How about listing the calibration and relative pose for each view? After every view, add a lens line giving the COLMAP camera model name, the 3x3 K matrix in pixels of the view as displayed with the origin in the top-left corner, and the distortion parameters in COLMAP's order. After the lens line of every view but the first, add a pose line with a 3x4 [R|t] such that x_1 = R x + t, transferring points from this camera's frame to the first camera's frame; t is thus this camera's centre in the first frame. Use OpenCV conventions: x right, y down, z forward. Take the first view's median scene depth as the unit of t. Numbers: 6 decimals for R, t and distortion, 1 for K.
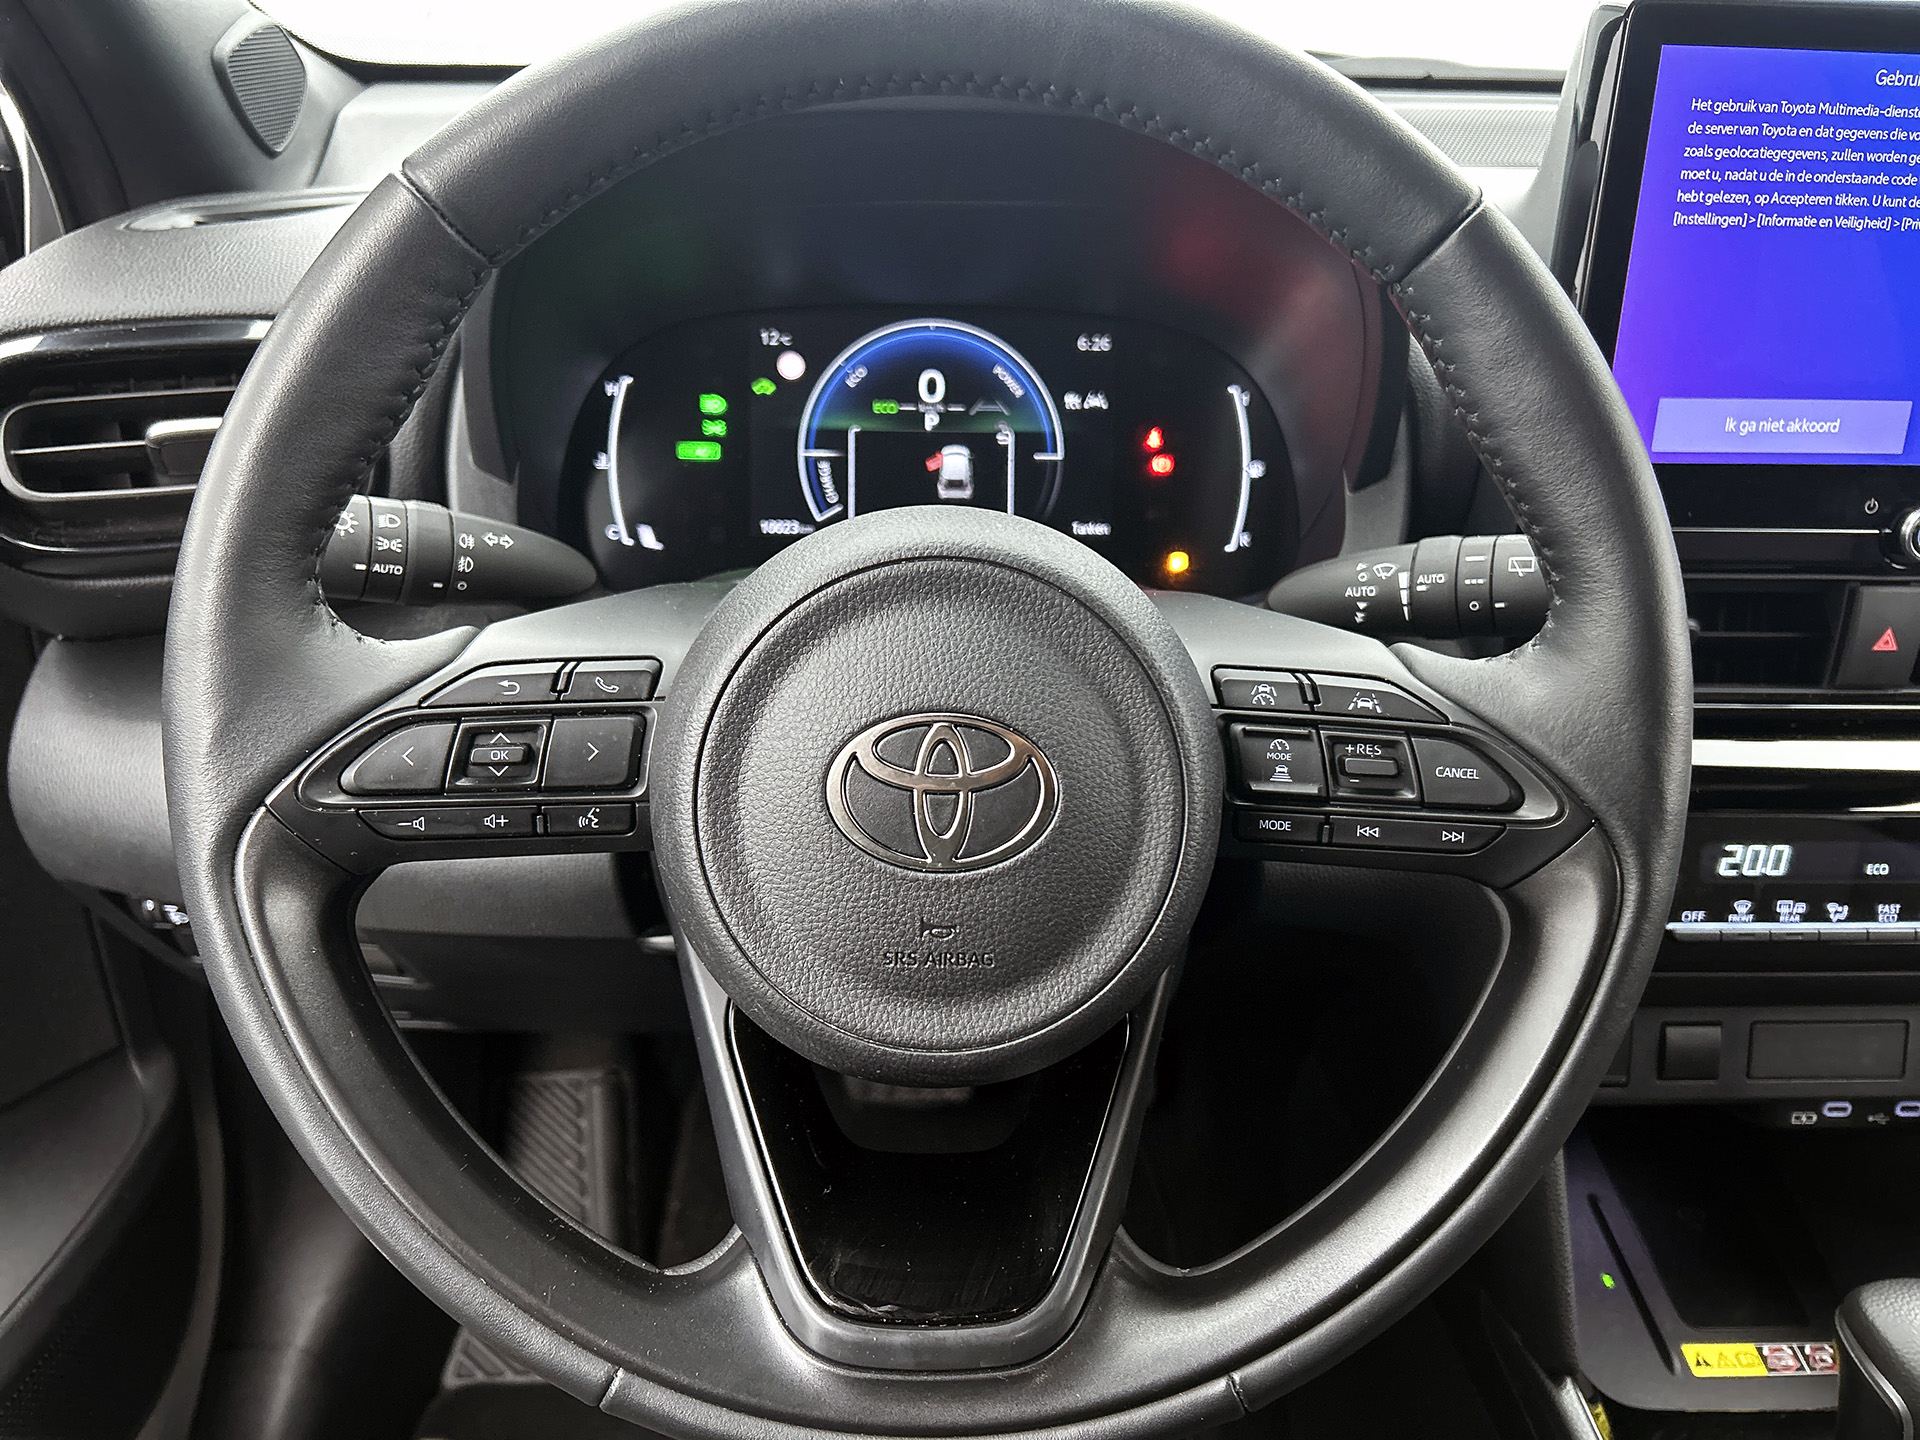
lens RADIAL K [[1455.7, 0, 939.9], [0, 1455.7, 722.1], [0, 0, 1]] dist [0.045943, -0.060839]
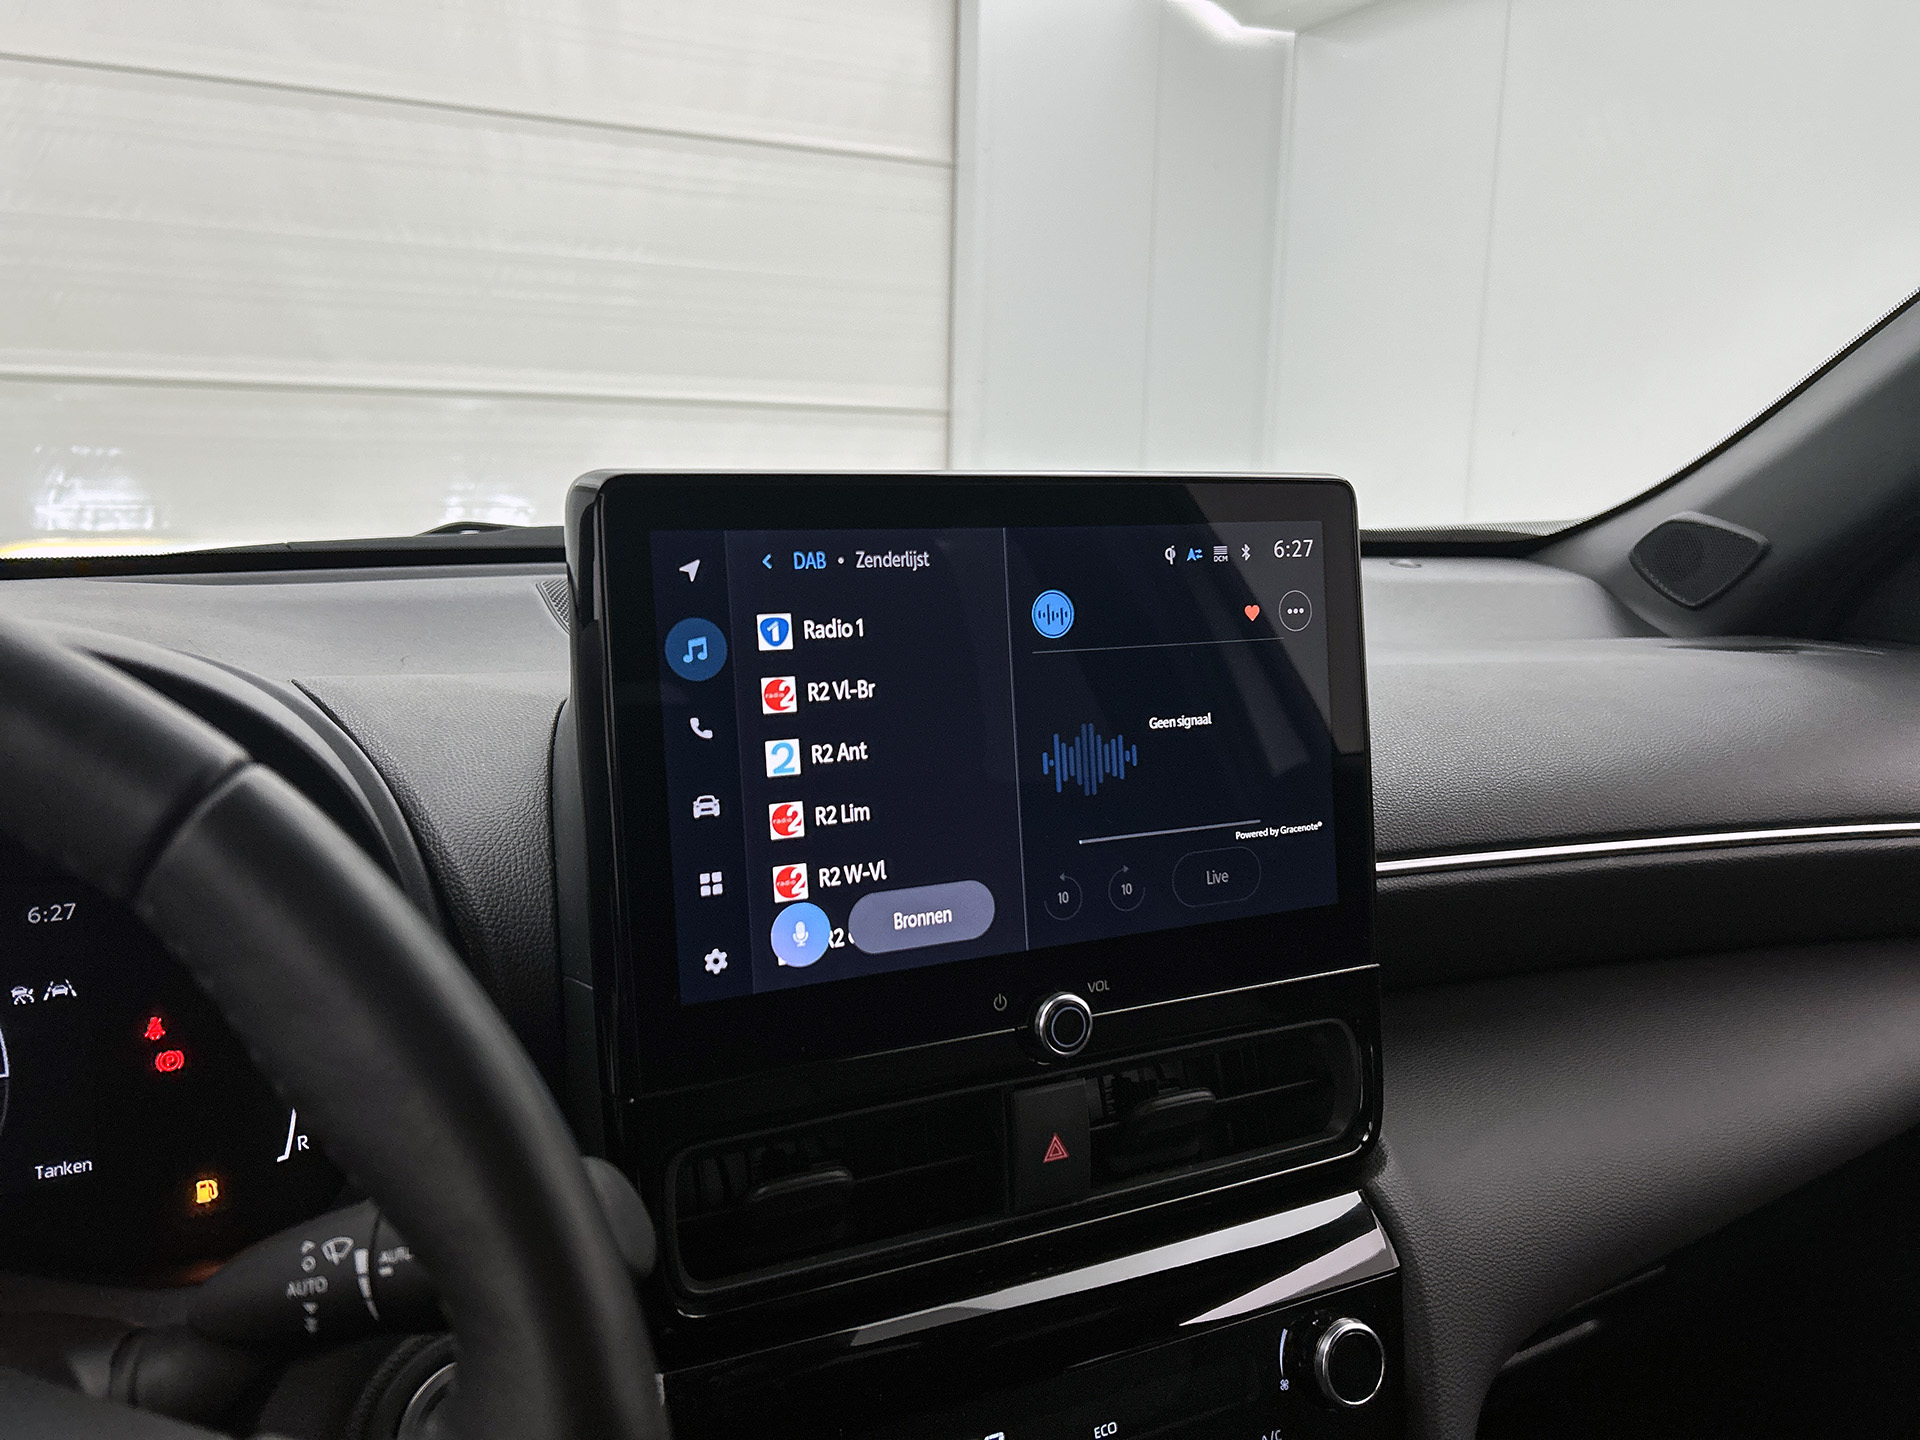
lens RADIAL K [[1455.7, 0, 956.4], [0, 1455.7, 715.3], [0, 0, 1]] dist [0.045943, -0.060839]
pose [[0.911708, -0.082748, 0.402418, 0.276417], [0.192824, 0.951105, -0.241284, -0.105884], [-0.362777, 0.297576, 0.883086, 0.188660]]
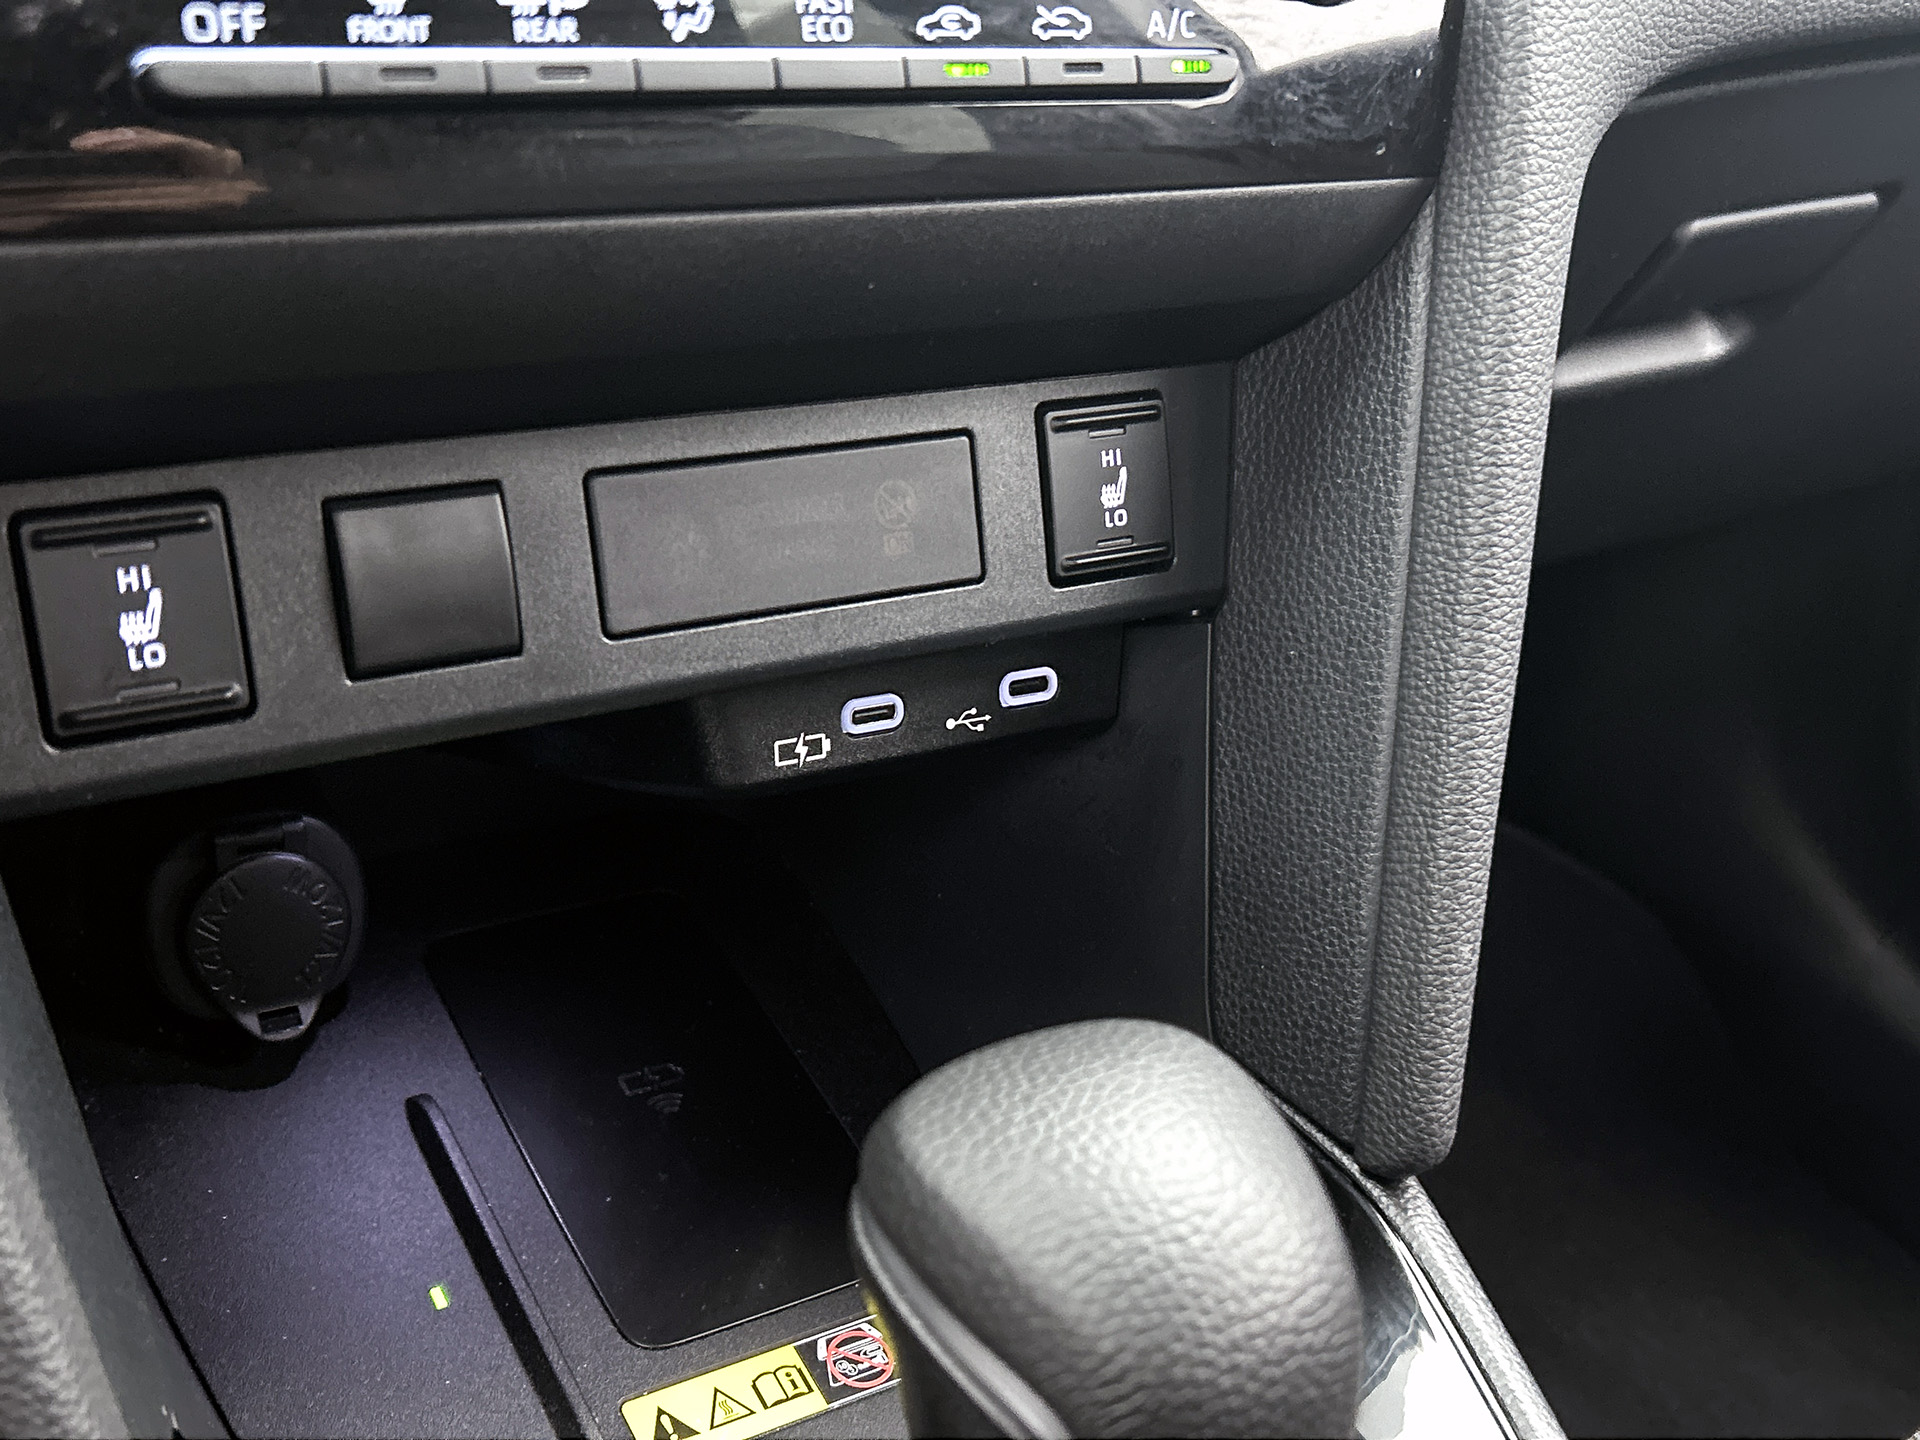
lens RADIAL K [[2031.1, 0, 955.0], [0, 2031.1, 744.9], [0, 0, 1]] dist [0.012470, 0.000000]
pose [[0.865097, -0.180014, 0.468190, 0.442900], [0.158058, 0.983664, 0.086157, 0.272844], [-0.476051, -0.000534, 0.879418, 0.601818]]
